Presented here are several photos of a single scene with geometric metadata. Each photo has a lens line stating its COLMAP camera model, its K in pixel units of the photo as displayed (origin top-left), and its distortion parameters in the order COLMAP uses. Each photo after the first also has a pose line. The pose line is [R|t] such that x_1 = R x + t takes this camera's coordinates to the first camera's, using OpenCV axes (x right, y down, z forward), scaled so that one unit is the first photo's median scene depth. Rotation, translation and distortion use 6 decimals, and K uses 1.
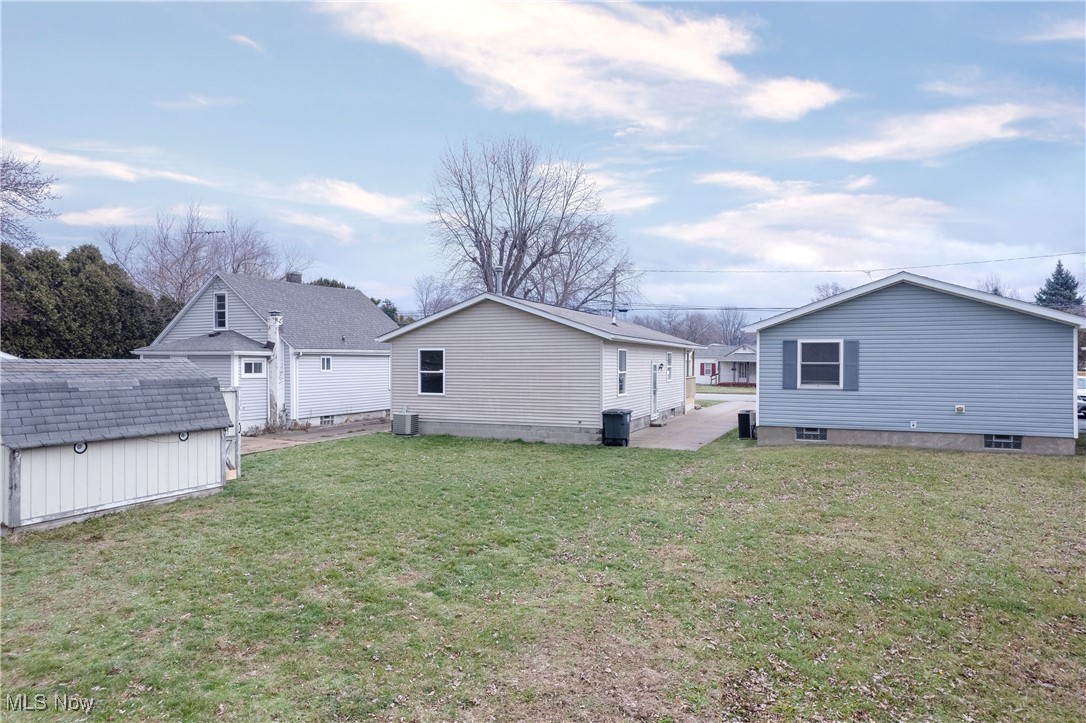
lens RADIAL K [[687.8, 0, 543.0], [0, 687.8, 361.5], [0, 0, 1]] dist [-0.073172, 0.066207]
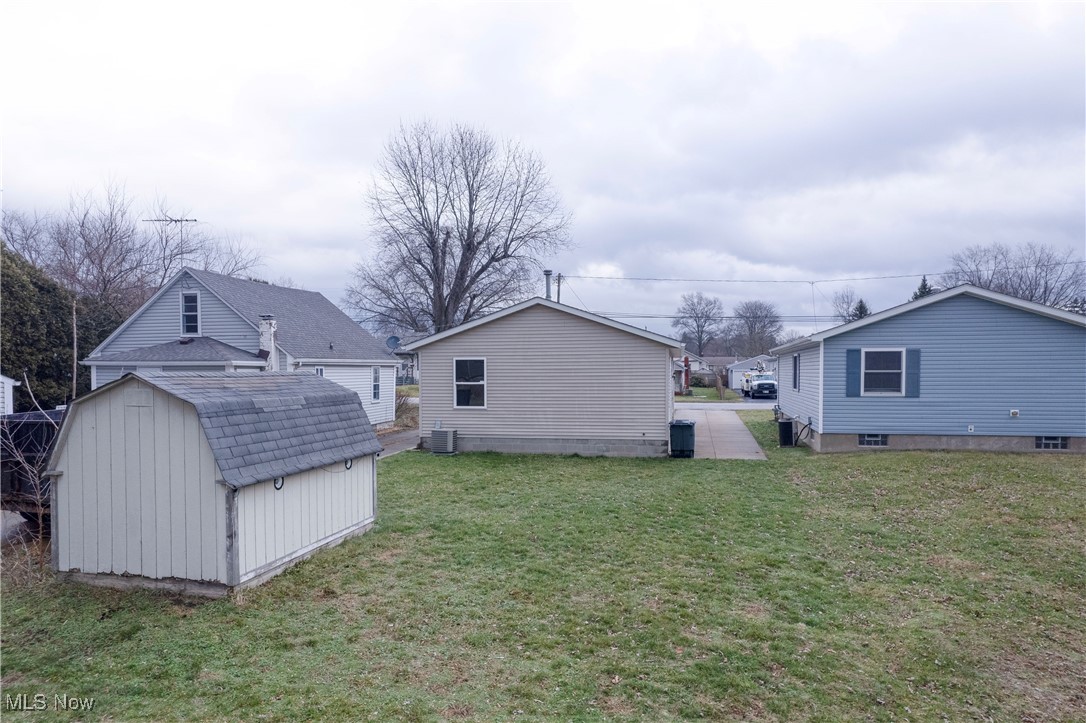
lens RADIAL K [[712.0, 0, 543.0], [0, 712.0, 361.5], [0, 0, 1]] dist [-0.069743, 0.067546]
pose [[0.977984, -0.002934, 0.208660, -0.317520], [0.005424, 0.999921, -0.011365, -0.002967], [-0.208610, 0.012246, 0.977922, 0.062608]]
